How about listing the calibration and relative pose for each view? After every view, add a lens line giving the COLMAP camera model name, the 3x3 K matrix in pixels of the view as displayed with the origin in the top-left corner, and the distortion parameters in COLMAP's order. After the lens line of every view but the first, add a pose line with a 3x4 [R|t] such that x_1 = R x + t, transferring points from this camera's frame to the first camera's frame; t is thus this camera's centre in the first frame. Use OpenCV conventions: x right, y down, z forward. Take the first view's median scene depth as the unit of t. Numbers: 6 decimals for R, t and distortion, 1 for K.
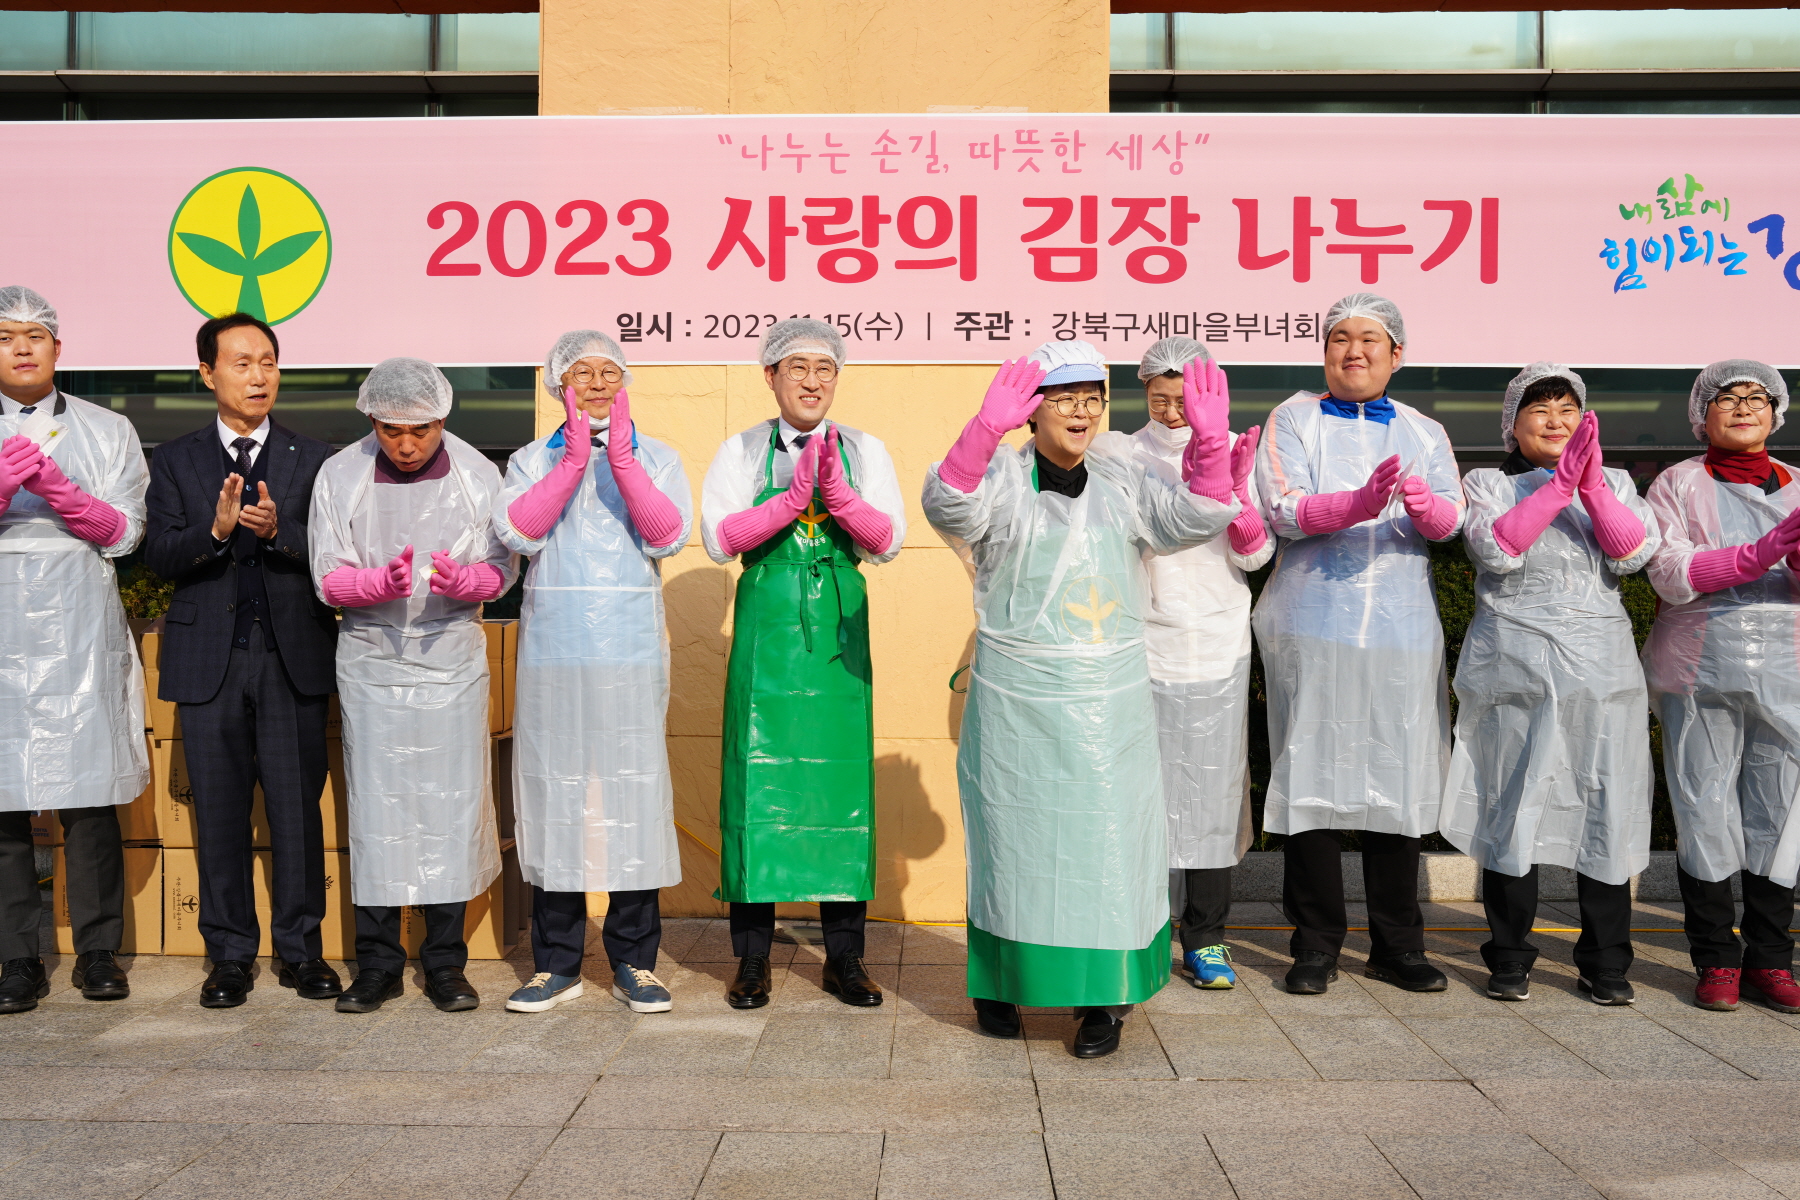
lens RADIAL K [[1951.3, 0, 907.5], [0, 1951.3, 611.3], [0, 0, 1]] dist [-0.004853, 0.027872]
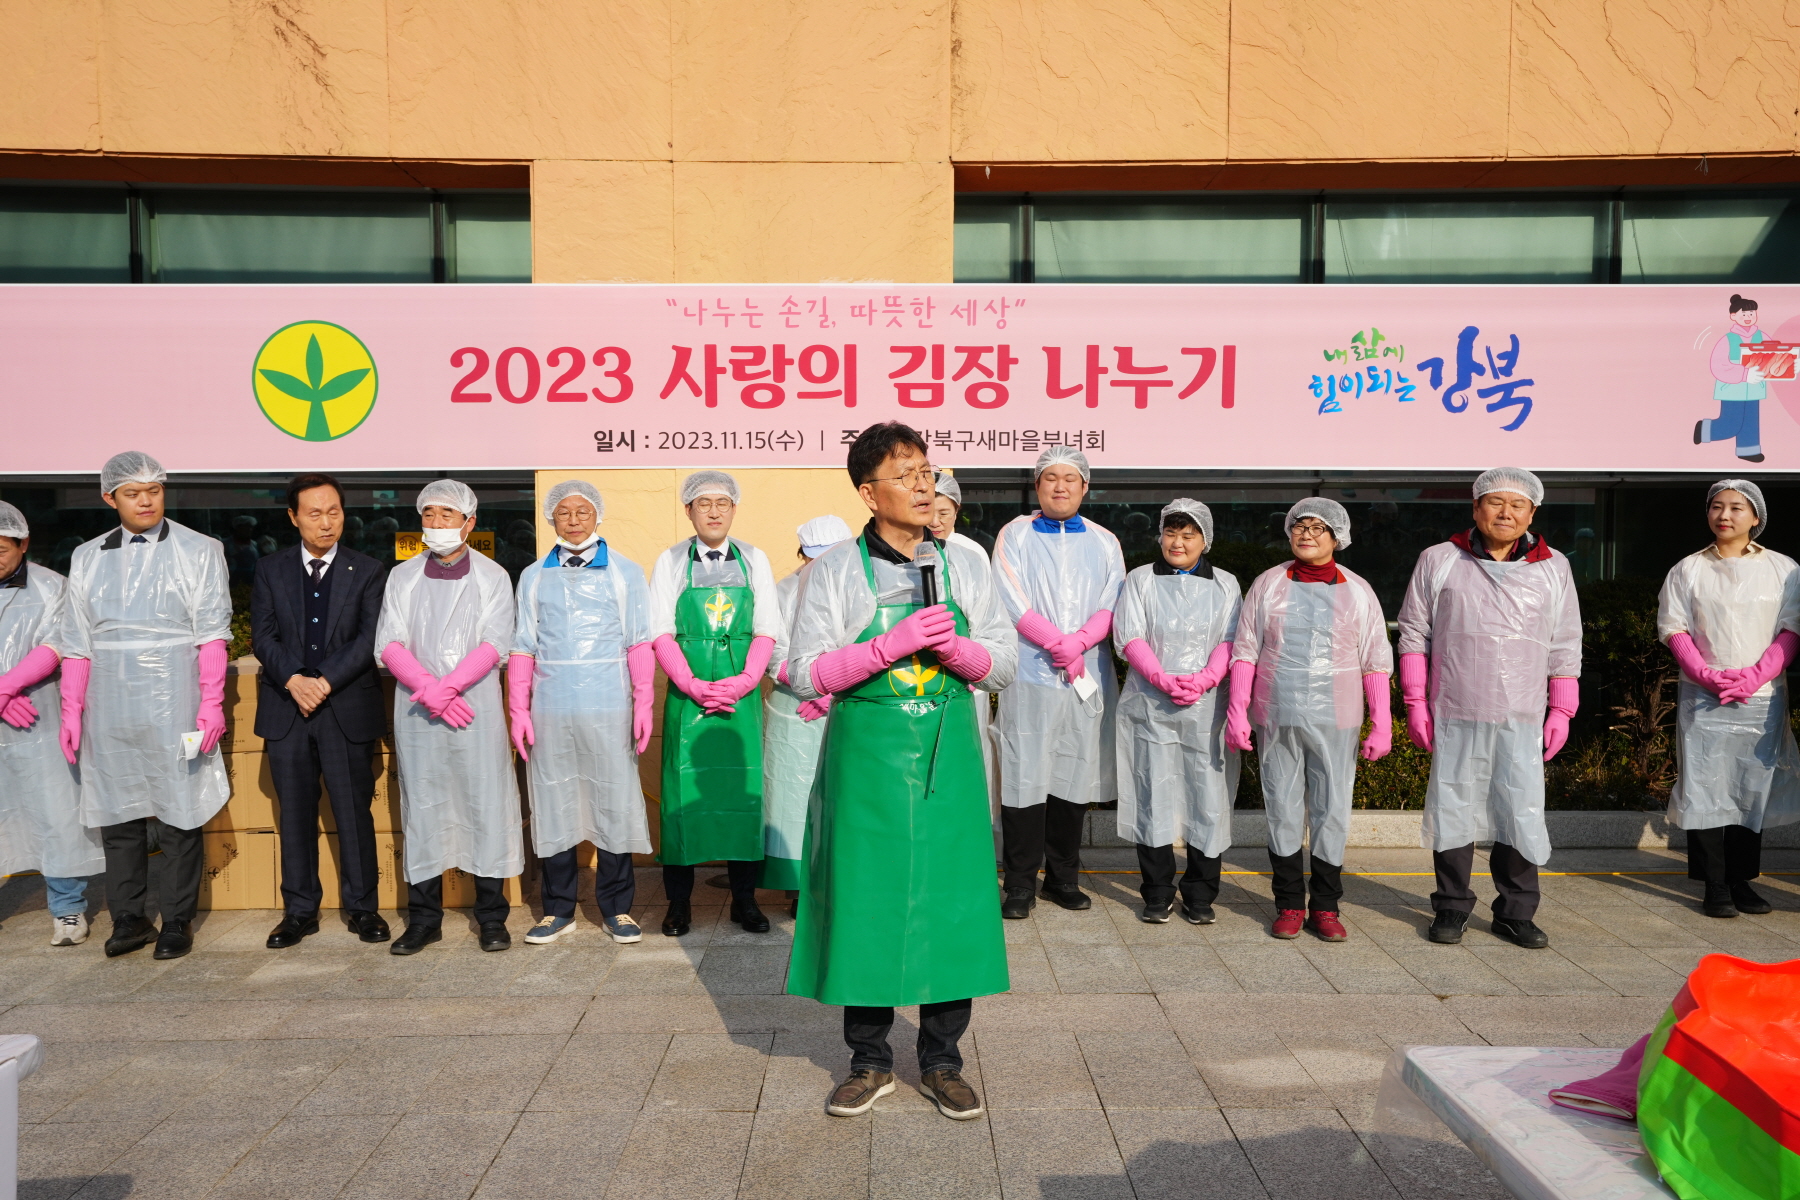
lens RADIAL K [[1815.2, 0, 894.7], [0, 1815.2, 612.8], [0, 0, 1]] dist [0.102569, 0.011844]
pose [[0.999755, -0.004776, 0.021604, 0.033949], [0.003502, 0.998274, 0.058625, -0.099810], [-0.021847, -0.058535, 0.998046, -0.288866]]
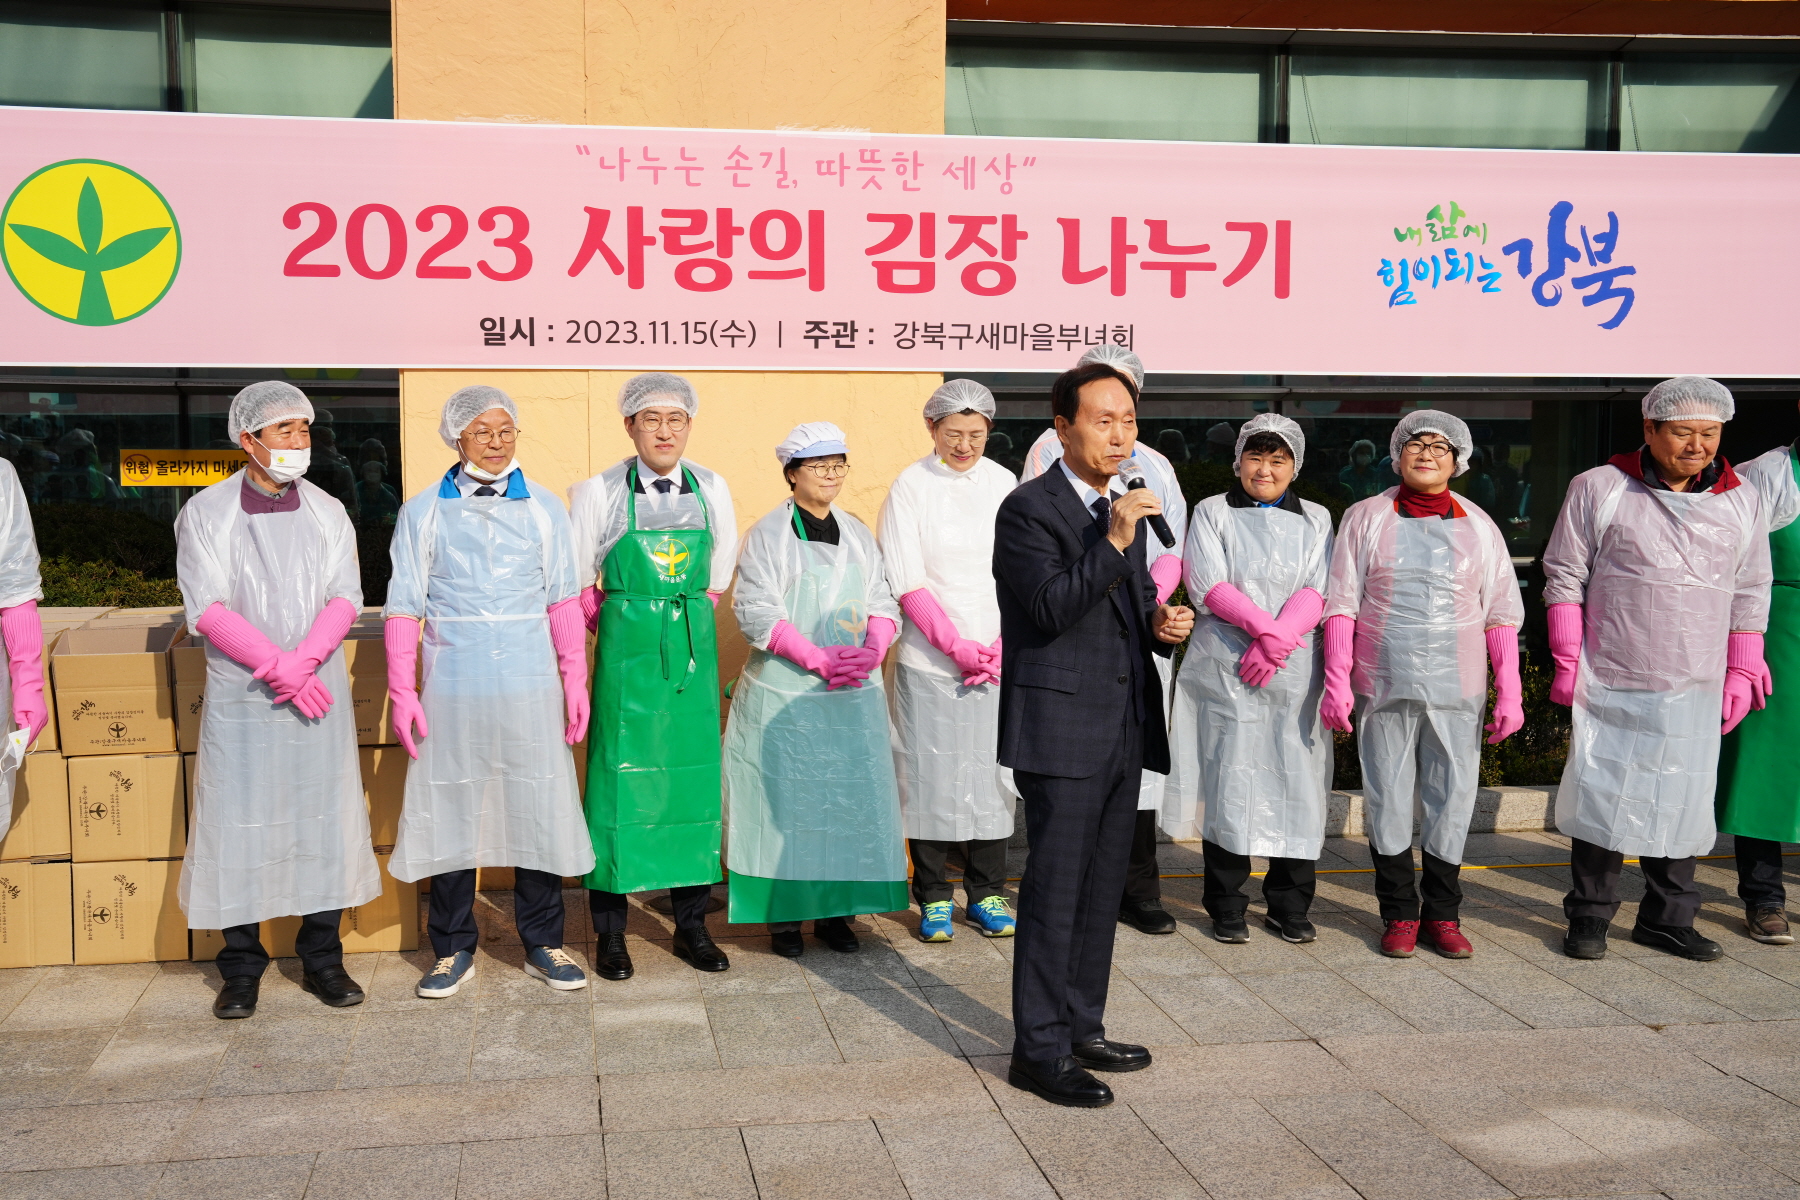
lens RADIAL K [[2131.5, 0, 900.3], [0, 2131.5, 580.3], [0, 0, 1]] dist [0.141384, -0.177747]
pose [[0.983086, -0.014230, 0.182593, -0.140218], [0.000657, 0.997245, 0.074180, -0.098407], [-0.183146, -0.072805, 0.980386, -0.169626]]
